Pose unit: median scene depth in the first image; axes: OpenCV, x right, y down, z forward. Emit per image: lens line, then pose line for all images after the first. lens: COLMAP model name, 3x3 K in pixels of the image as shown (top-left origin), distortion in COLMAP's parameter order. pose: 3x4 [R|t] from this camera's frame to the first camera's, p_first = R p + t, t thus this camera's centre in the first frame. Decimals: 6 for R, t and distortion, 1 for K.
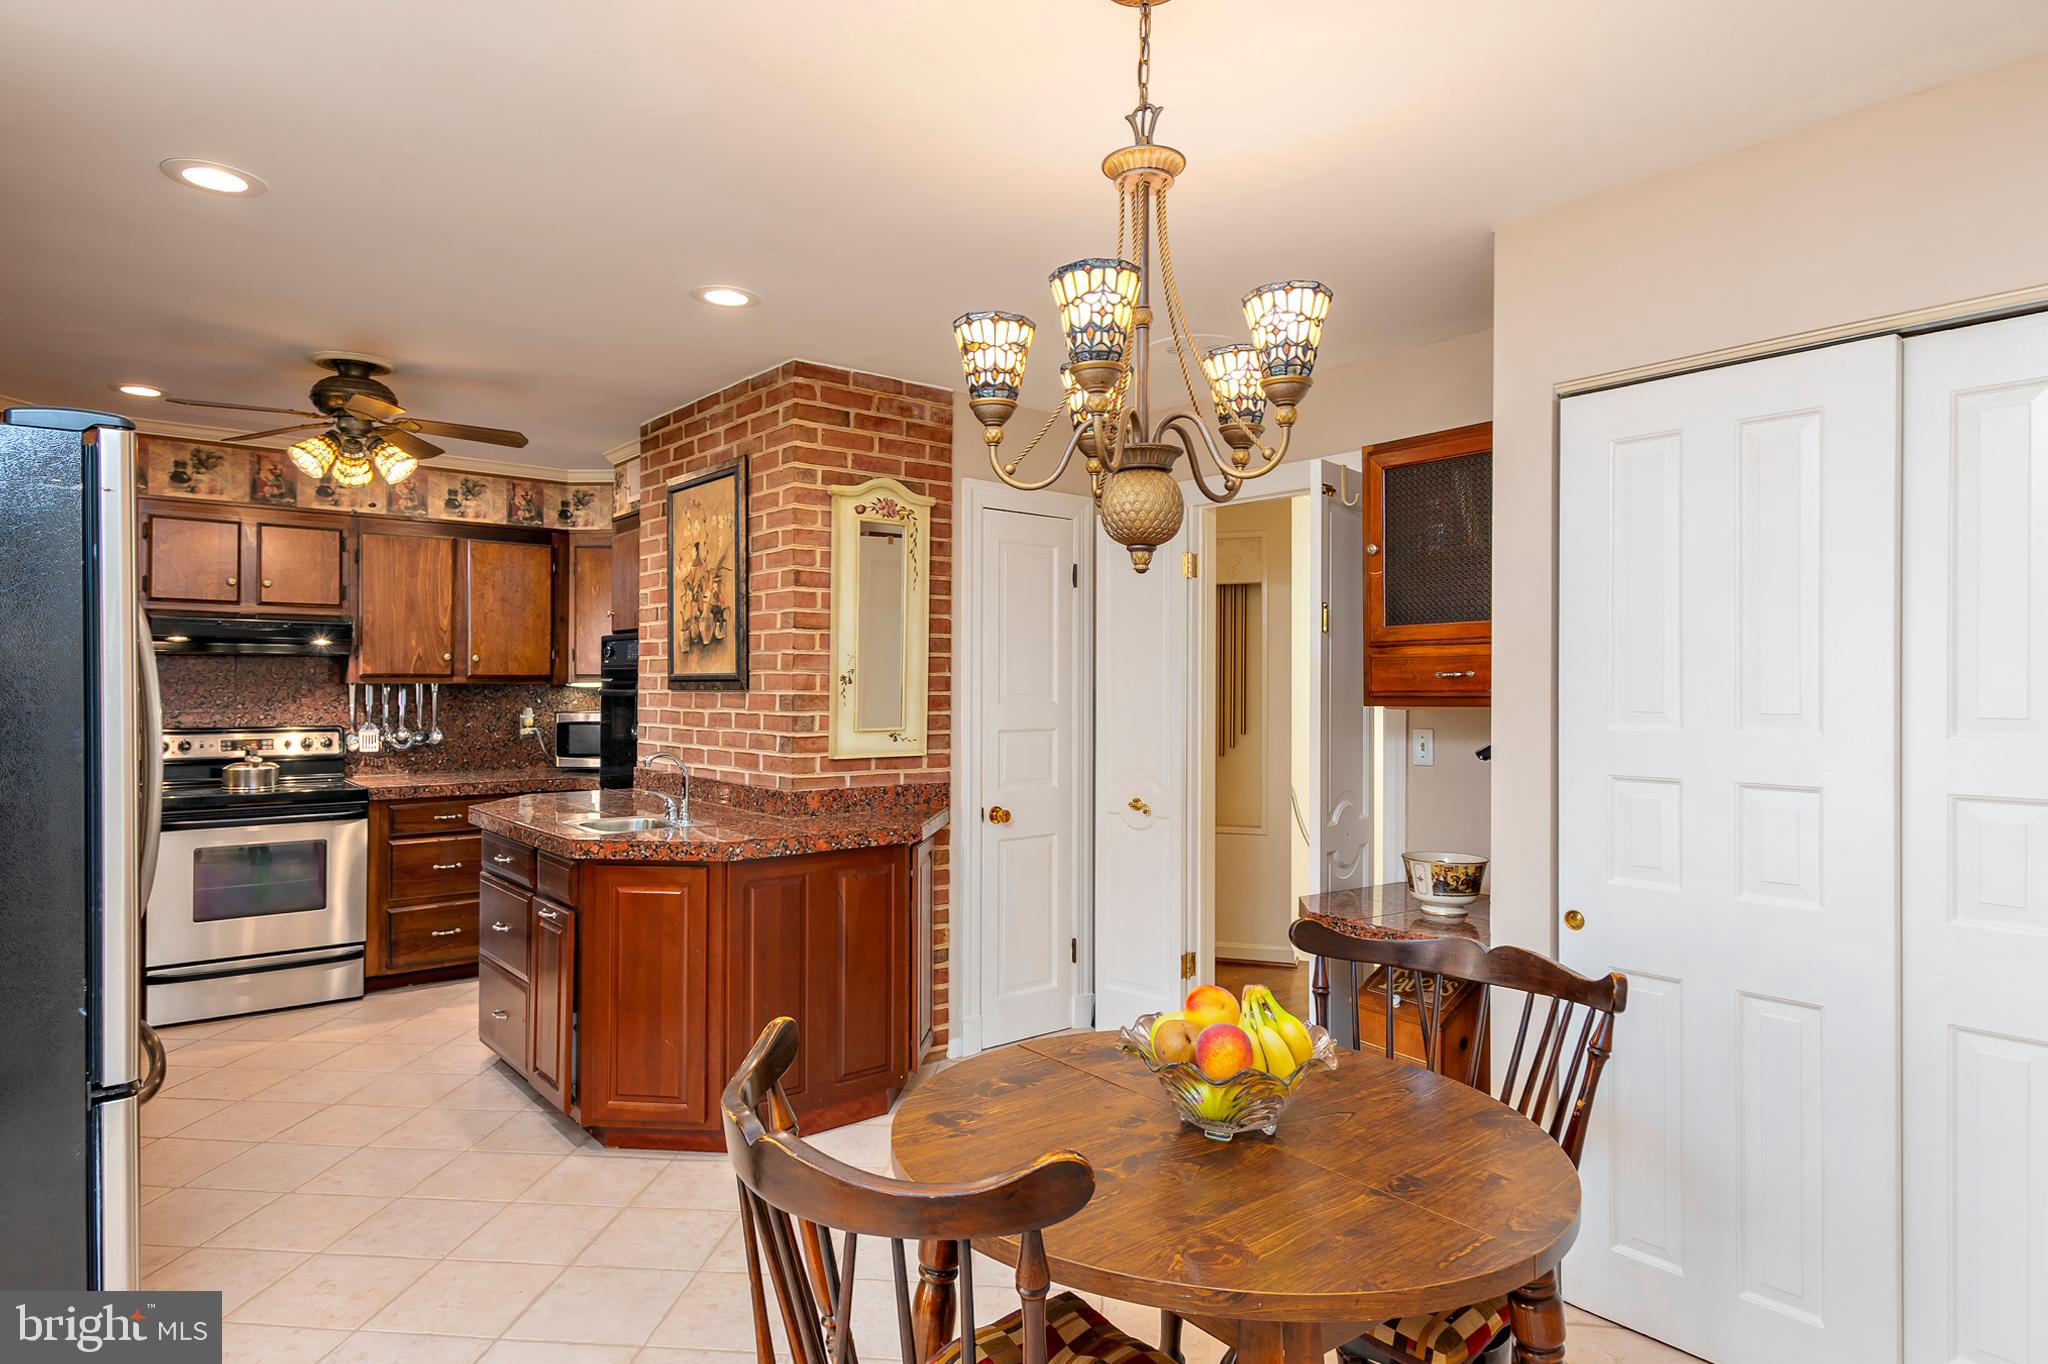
lens RADIAL K [[1158.7, 0, 1022.0], [0, 1158.7, 679.3], [0, 0, 1]] dist [0.005789, 0.000805]
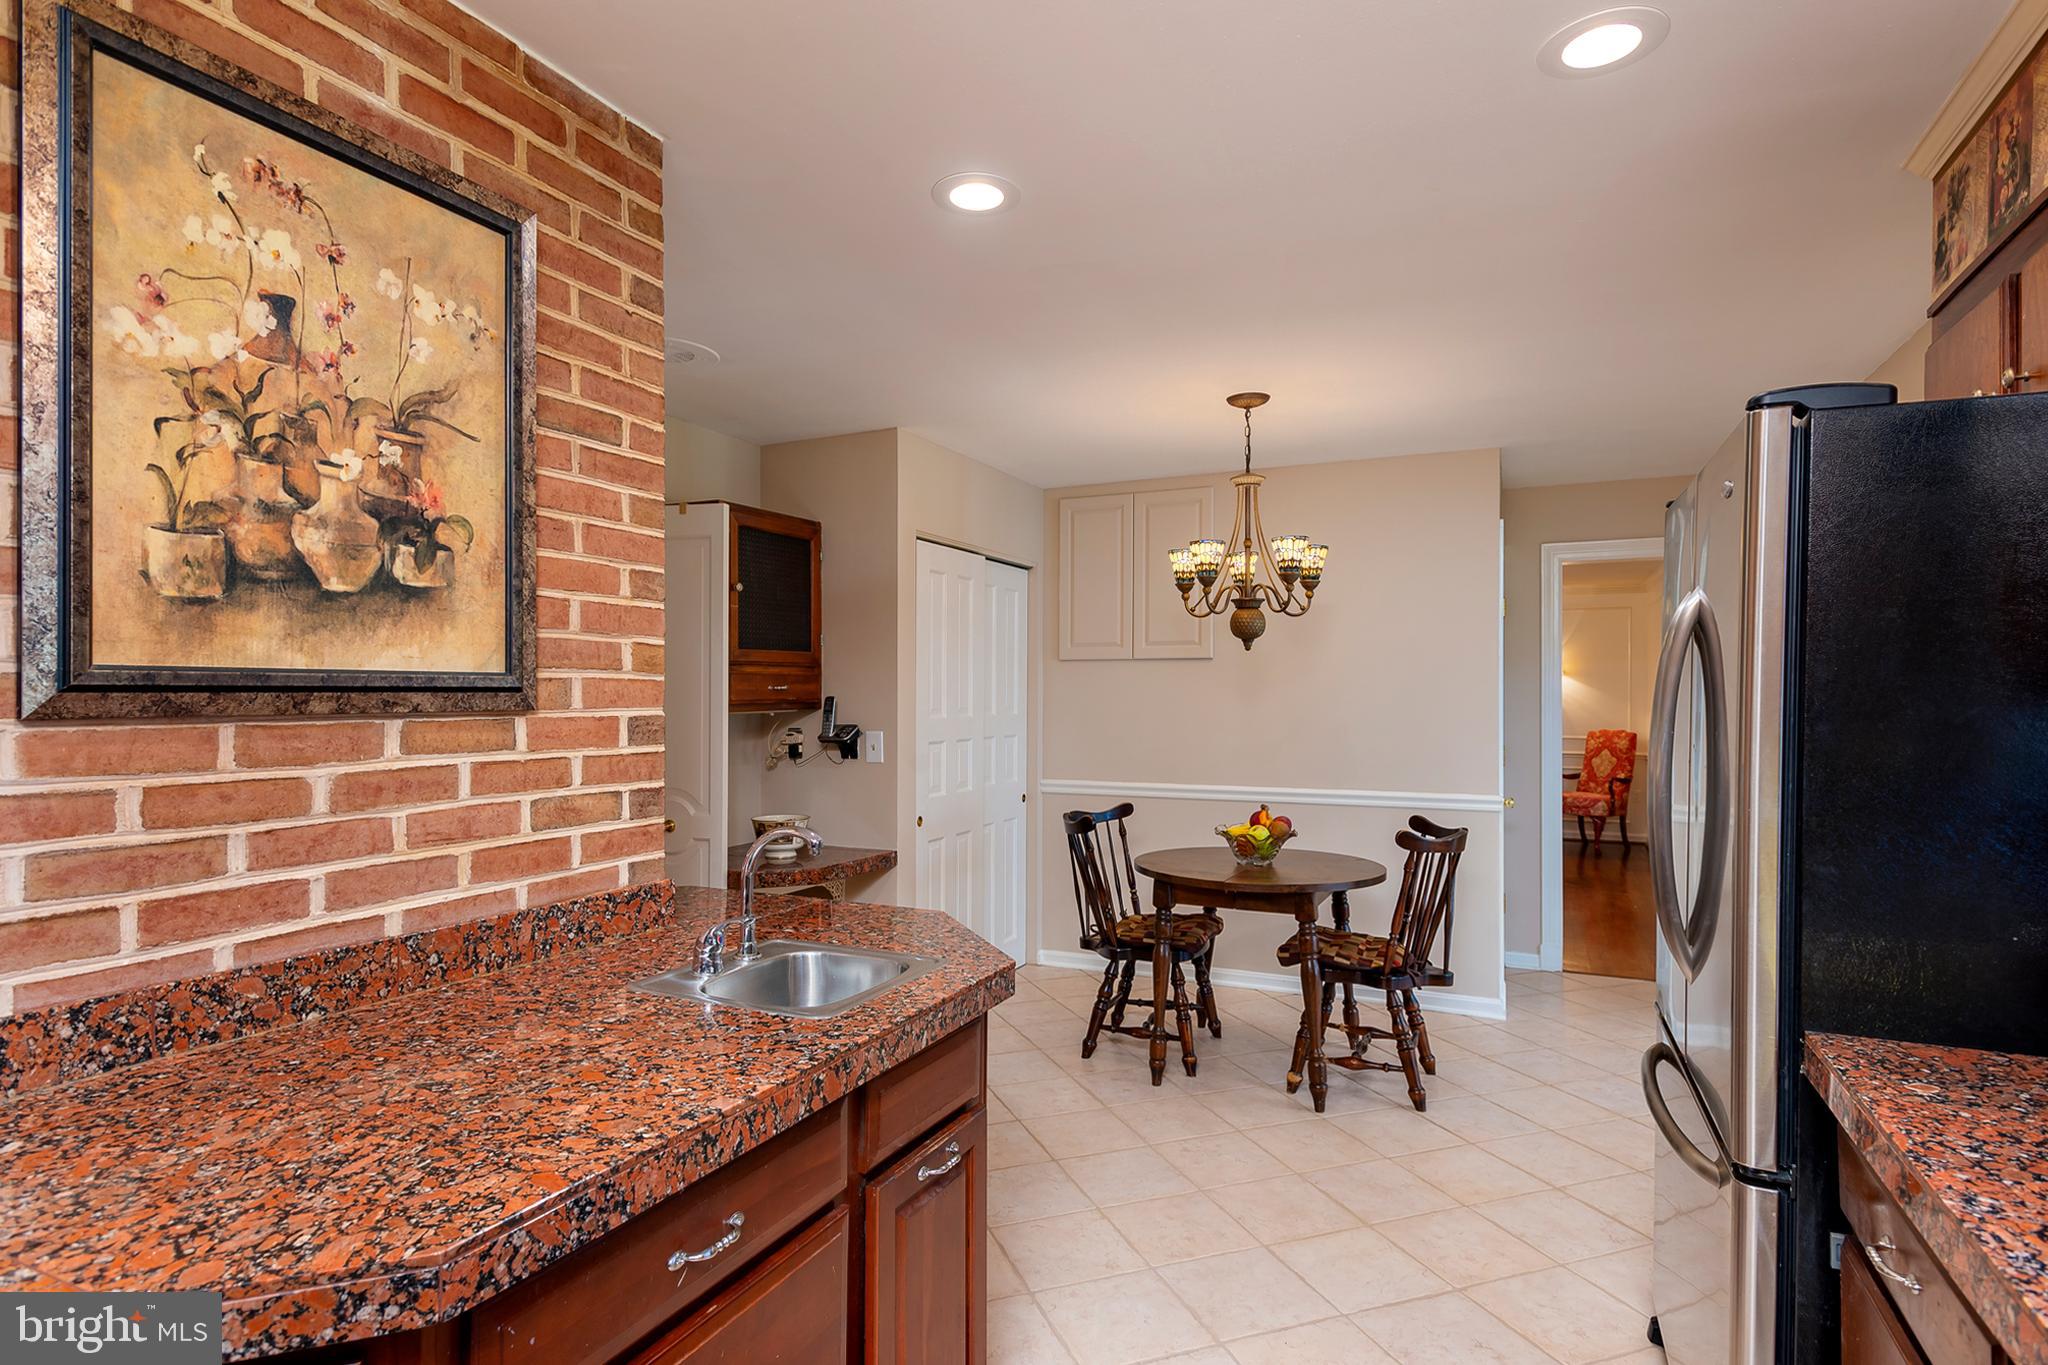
lens RADIAL K [[1079.4, 0, 998.8], [0, 1079.4, 691.9], [0, 0, 1]] dist [0.027028, -0.001552]
pose [[-0.405206, -0.001696, 0.914224, -0.581075], [-0.009229, 0.999955, -0.002236, 0.000828], [-0.914179, -0.009343, -0.405203, 0.806711]]
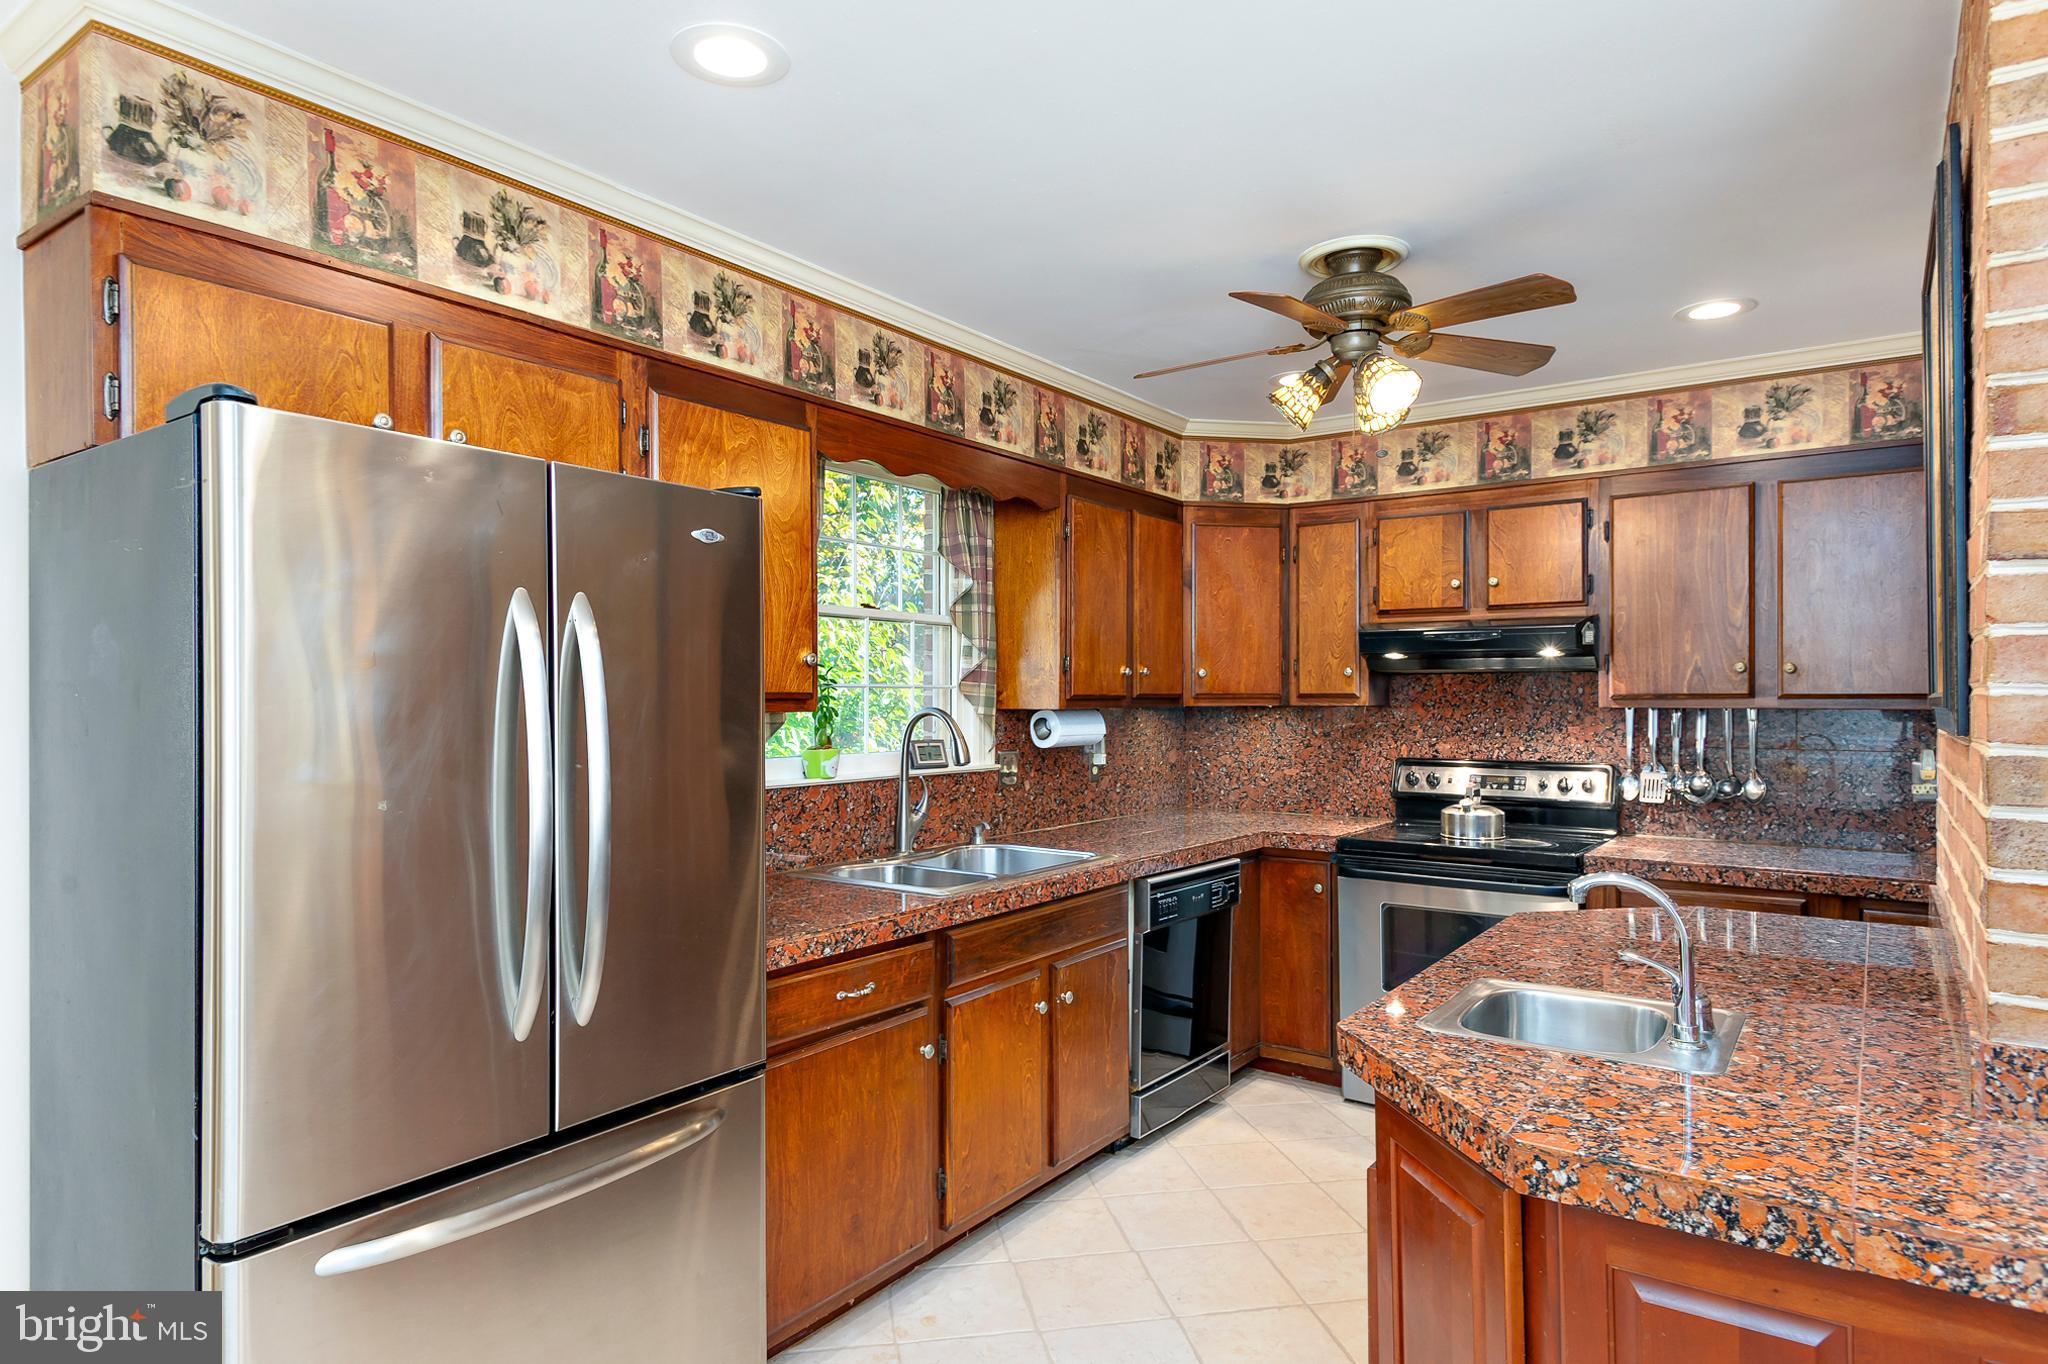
lens RADIAL K [[1180.0, 0, 1025.1], [0, 1180.0, 686.7], [0, 0, 1]] dist [0.035488, -0.018353]
pose [[0.256482, -0.011696, -0.966478, 0.052965], [0.005641, 0.999928, -0.010604, -0.003826], [0.966532, -0.002732, 0.256530, 0.480274]]
